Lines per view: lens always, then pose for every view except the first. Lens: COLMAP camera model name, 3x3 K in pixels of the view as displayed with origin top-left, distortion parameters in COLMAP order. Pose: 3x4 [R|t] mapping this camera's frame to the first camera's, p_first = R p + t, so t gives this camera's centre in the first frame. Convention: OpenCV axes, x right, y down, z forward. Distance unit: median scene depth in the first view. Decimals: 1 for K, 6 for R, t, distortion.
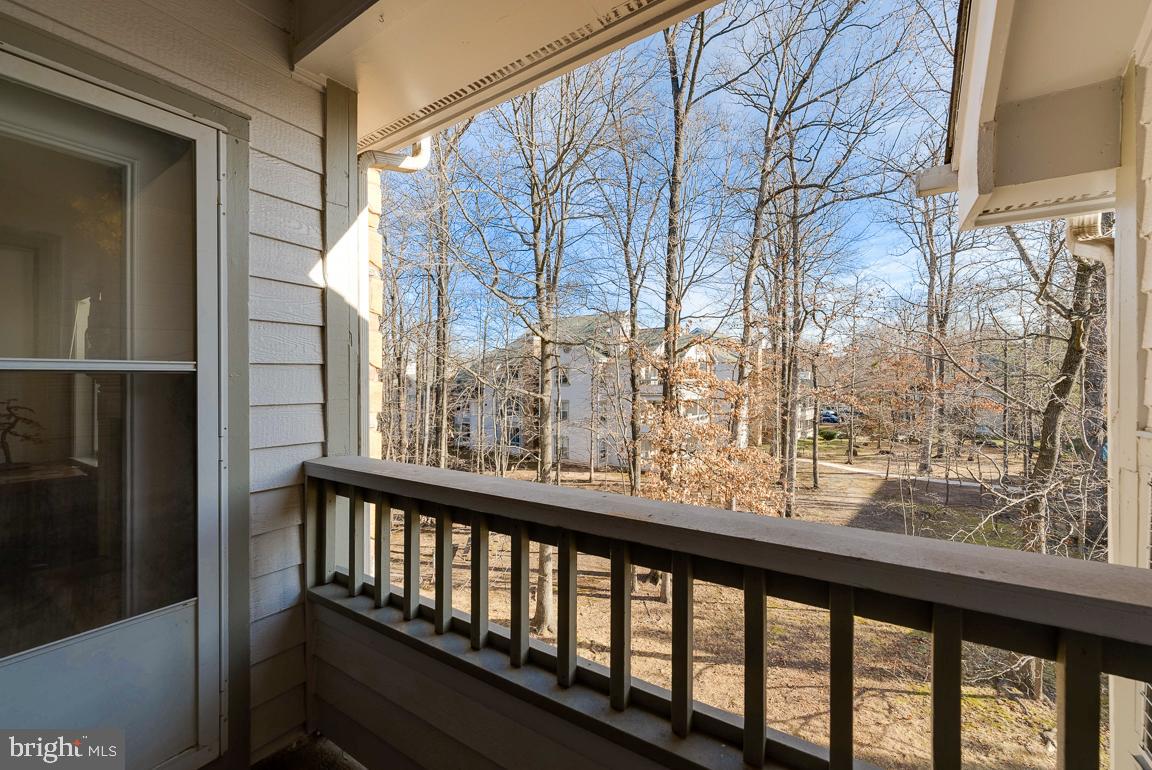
lens RADIAL K [[470.0, 0, 550.6], [0, 470.0, 382.1], [0, 0, 1]] dist [-0.000630, -0.000173]
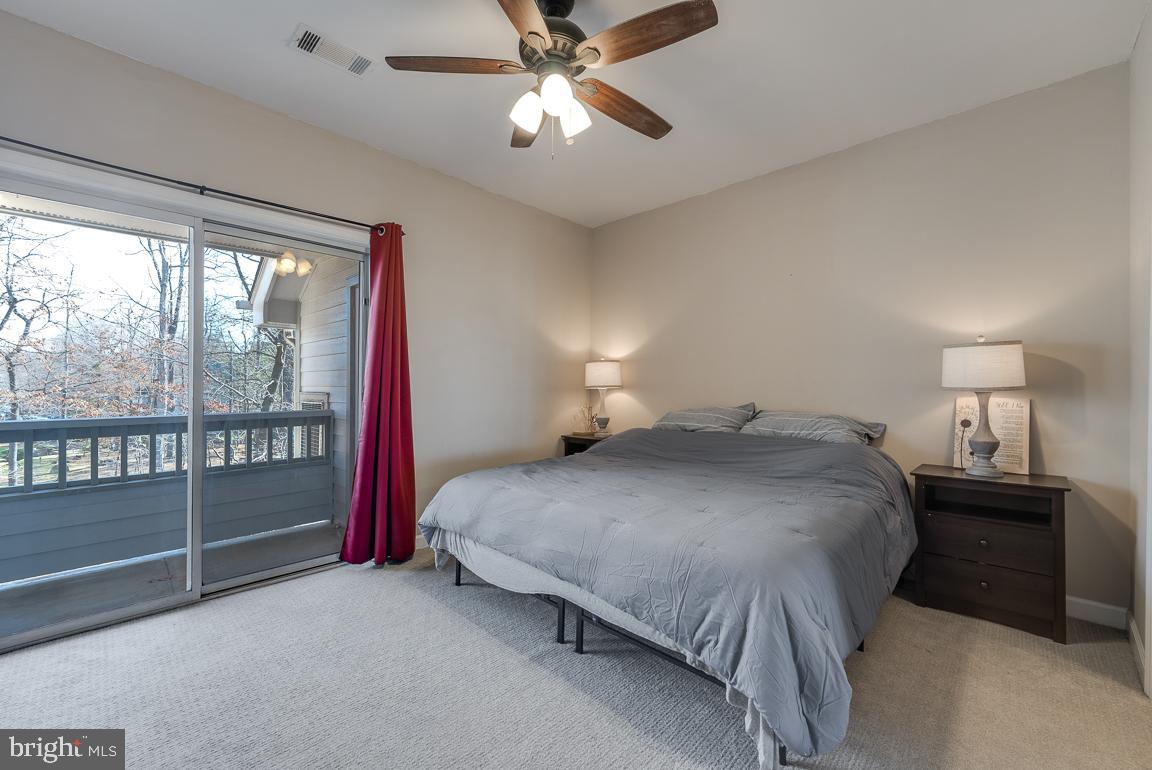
lens RADIAL K [[455.2, 0, 589.9], [0, 455.2, 387.7], [0, 0, 1]] dist [0.000126, -0.000237]
pose [[0.125159, -0.000489, 0.992137, -0.151006], [-0.002673, 0.999996, 0.000830, 0.003712], [-0.992133, -0.002756, 0.125158, -0.128183]]
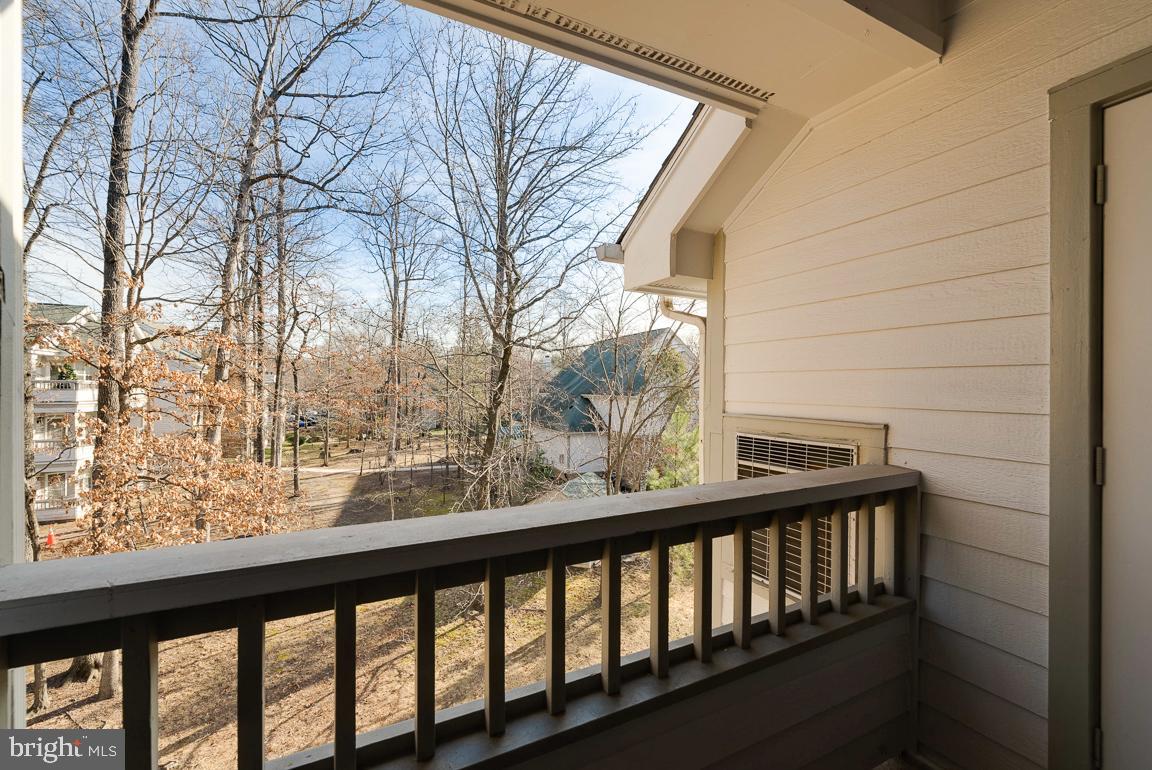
lens RADIAL K [[483.4, 0, 578.3], [0, 483.4, 388.7], [0, 0, 1]] dist [0.000505, 0.000037]
pose [[0.477031, -0.000898, 0.878886, -0.058294], [-0.004515, 0.999984, 0.003472, -0.000514], [-0.878875, -0.005625, 0.477019, 0.036946]]
